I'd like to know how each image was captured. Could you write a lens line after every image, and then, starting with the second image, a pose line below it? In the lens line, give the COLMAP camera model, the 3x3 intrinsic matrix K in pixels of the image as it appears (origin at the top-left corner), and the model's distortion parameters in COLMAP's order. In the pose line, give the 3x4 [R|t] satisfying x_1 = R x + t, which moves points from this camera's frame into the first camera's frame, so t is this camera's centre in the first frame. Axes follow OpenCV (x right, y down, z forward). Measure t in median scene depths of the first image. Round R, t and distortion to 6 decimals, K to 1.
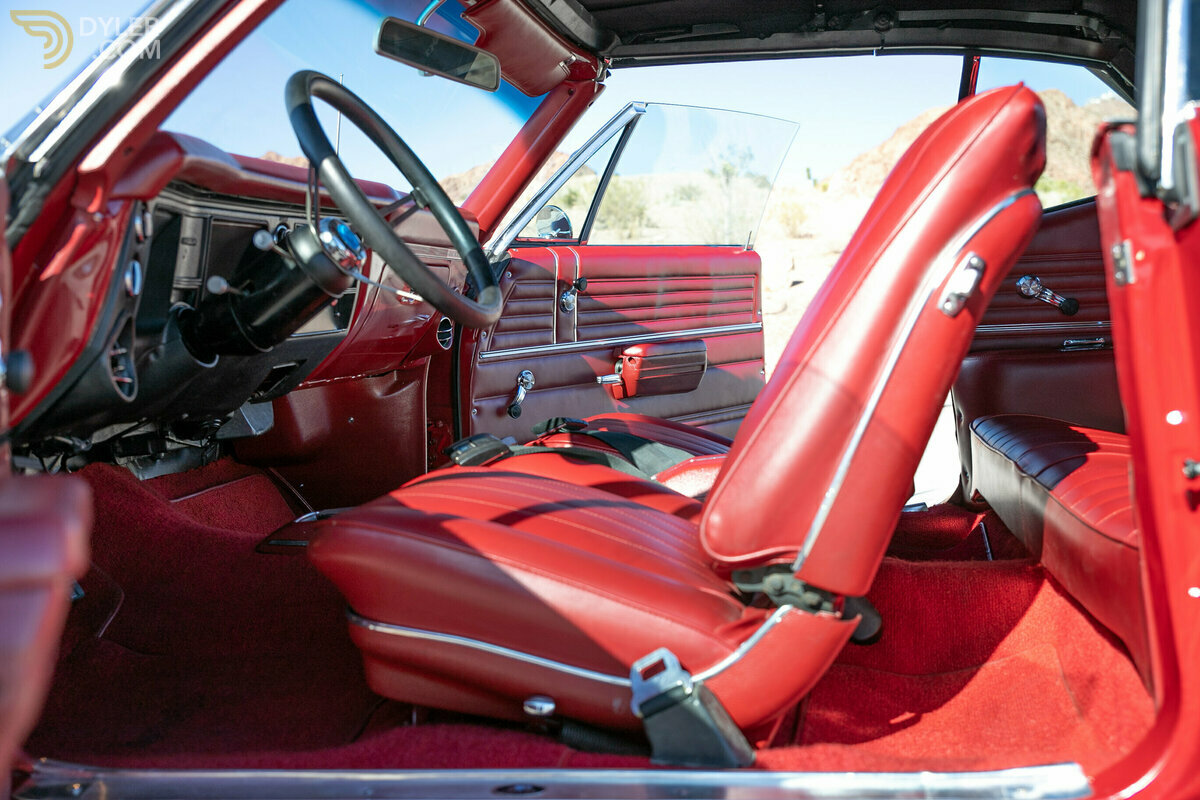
lens RADIAL K [[1383.1, 0, 600.0], [0, 1383.1, 400.0], [0, 0, 1]] dist [0.003021, 0.013298]
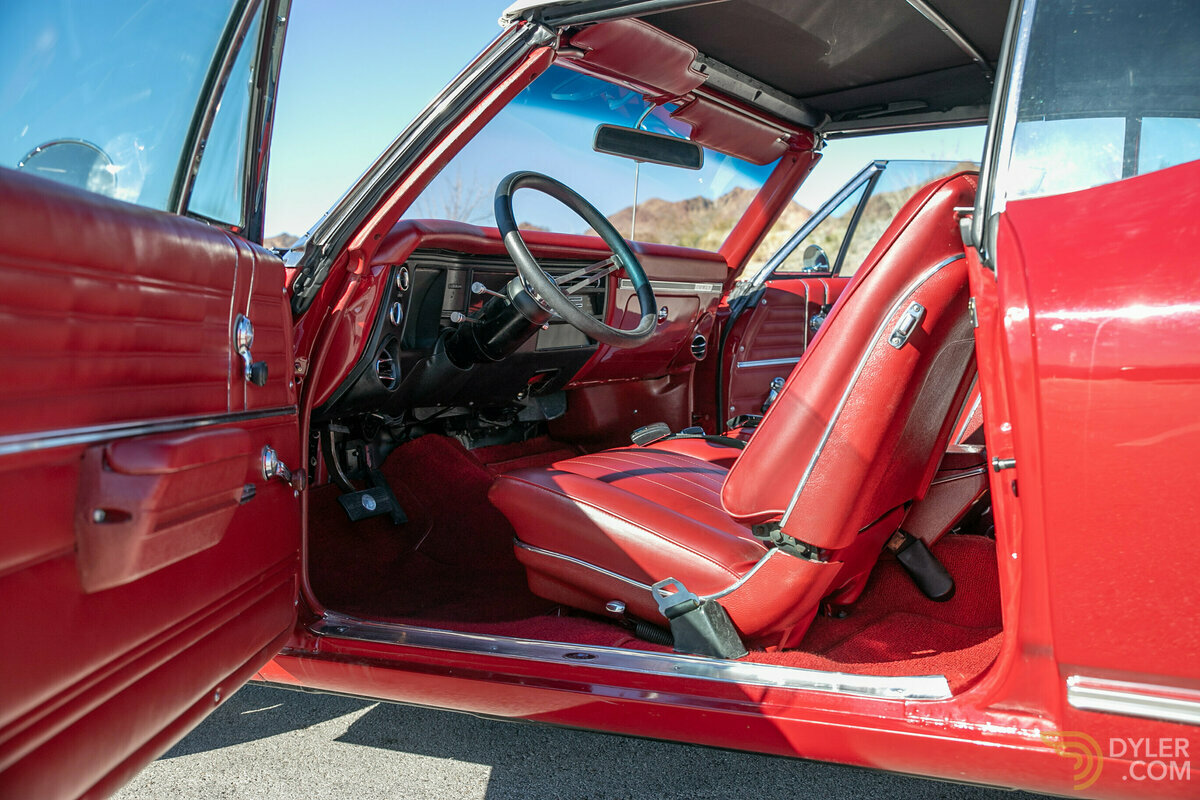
lens RADIAL K [[1291.5, 0, 600.0], [0, 1291.5, 400.0], [0, 0, 1]] dist [0.003237, 0.021135]
pose [[0.929665, 0.033272, -0.366900, 0.317091], [-0.032624, 0.999436, 0.007970, -0.007304], [0.366959, 0.004561, 0.930226, -0.209052]]
